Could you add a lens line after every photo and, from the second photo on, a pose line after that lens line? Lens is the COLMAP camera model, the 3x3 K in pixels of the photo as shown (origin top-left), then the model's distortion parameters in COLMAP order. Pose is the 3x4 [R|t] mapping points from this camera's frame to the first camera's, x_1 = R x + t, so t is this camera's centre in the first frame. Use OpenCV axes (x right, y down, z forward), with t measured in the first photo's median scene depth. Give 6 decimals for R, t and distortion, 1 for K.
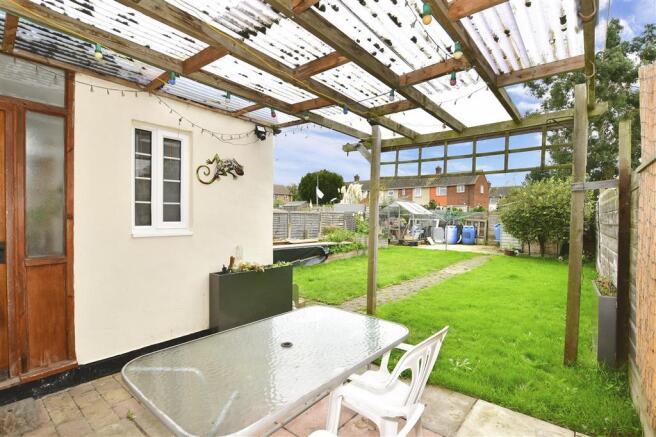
lens RADIAL K [[325.4, 0, 329.1], [0, 325.4, 219.0], [0, 0, 1]] dist [-0.006638, -0.001222]
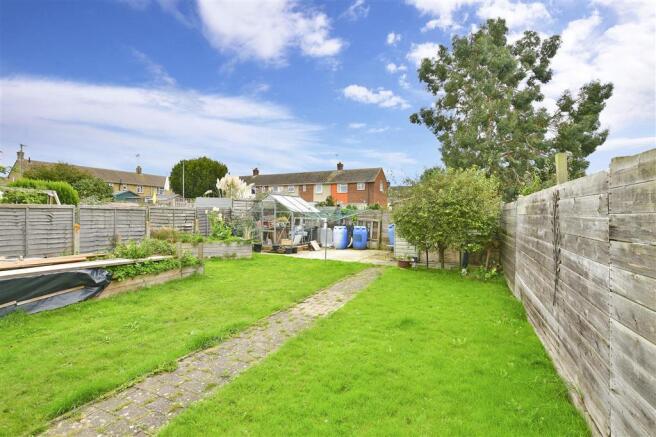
lens RADIAL K [[325.4, 0, 327.4], [0, 325.4, 217.9], [0, 0, 1]] dist [-0.006638, -0.001222]
pose [[0.964171, 0.004239, 0.265248, 0.131365], [-0.005451, 0.999978, 0.003834, -0.003281], [-0.265226, -0.005142, 0.964173, 0.228264]]
